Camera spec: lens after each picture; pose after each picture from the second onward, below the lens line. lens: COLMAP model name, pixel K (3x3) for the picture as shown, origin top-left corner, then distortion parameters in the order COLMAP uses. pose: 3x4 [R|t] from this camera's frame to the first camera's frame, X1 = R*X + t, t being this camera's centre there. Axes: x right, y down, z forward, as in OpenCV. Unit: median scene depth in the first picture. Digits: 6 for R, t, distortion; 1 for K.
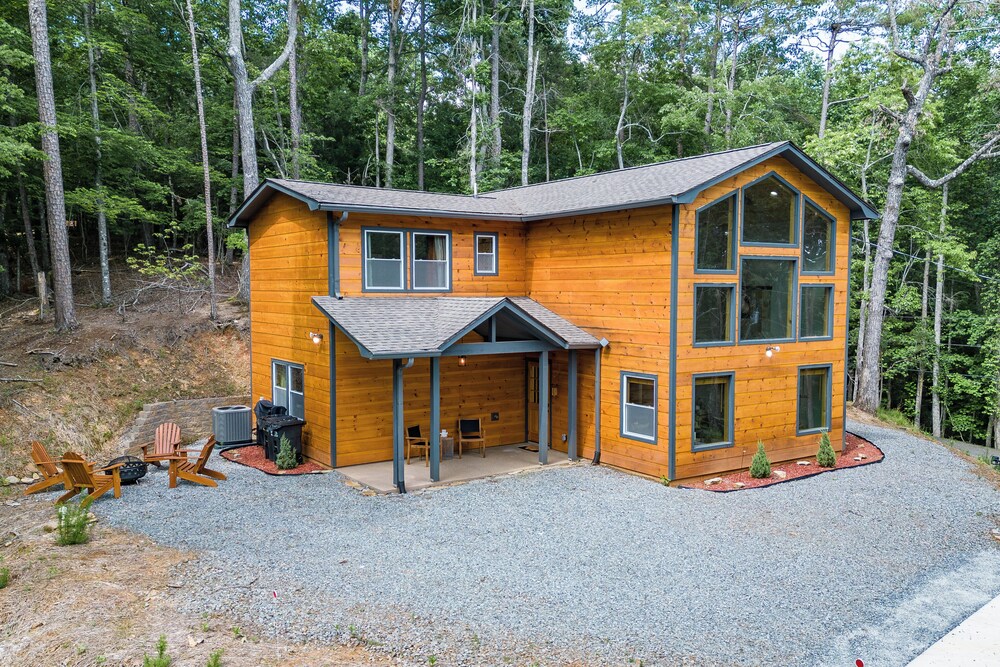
lens RADIAL K [[836.4, 0, 502.7], [0, 836.4, 339.9], [0, 0, 1]] dist [0.055977, -0.009457]
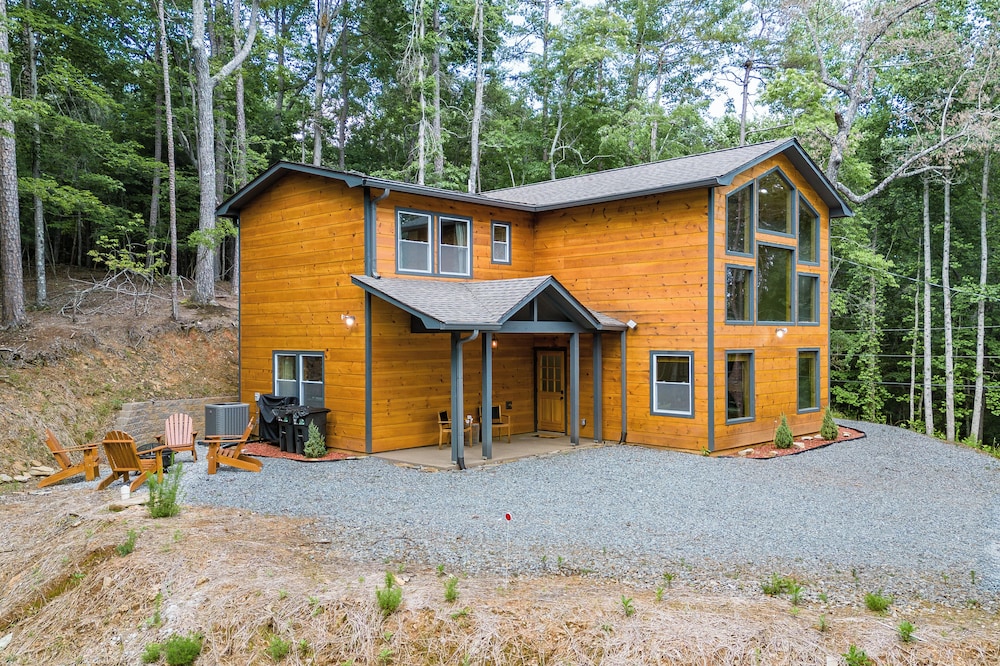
lens RADIAL K [[829.2, 0, 500.0], [0, 829.2, 333.0], [0, 0, 1]] dist [0.057707, -0.004985]
pose [[0.982238, -0.003407, 0.187609, -0.226158], [0.015522, 0.997884, -0.063146, 0.074762], [-0.186997, 0.064937, 0.980212, 0.027788]]
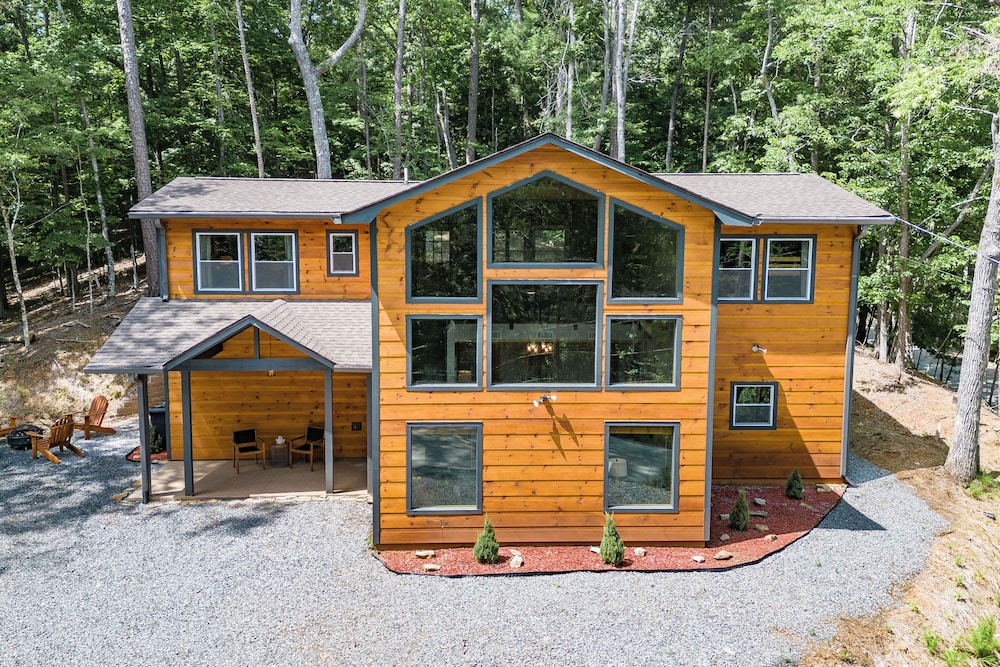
lens RADIAL K [[851.9, 0, 504.4], [0, 851.9, 282.1], [0, 0, 1]] dist [0.062164, -0.000792]
pose [[0.848864, 0.054709, -0.525773, 0.689192], [-0.038918, 0.998399, 0.041056, -0.126606], [0.527177, -0.014389, 0.849633, 0.304428]]
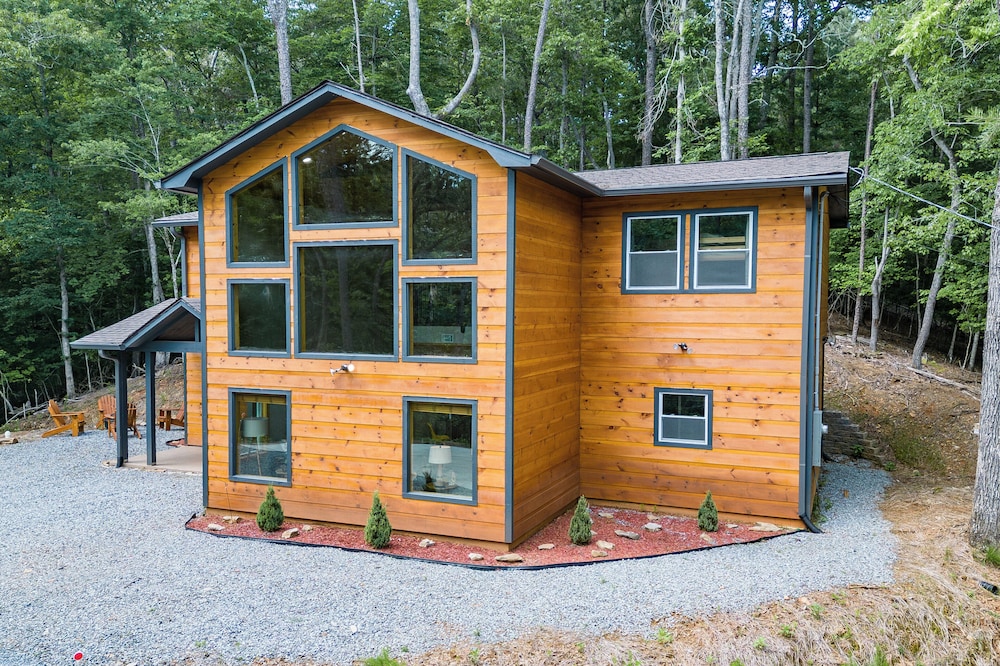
lens RADIAL K [[865.9, 0, 506.2], [0, 865.9, 326.9], [0, 0, 1]] dist [0.068057, -0.004217]
pose [[0.538110, 0.023923, -0.842535, 1.021538], [-0.056560, 0.998369, -0.007776, -0.026320], [0.840975, 0.051838, 0.538586, 0.700710]]
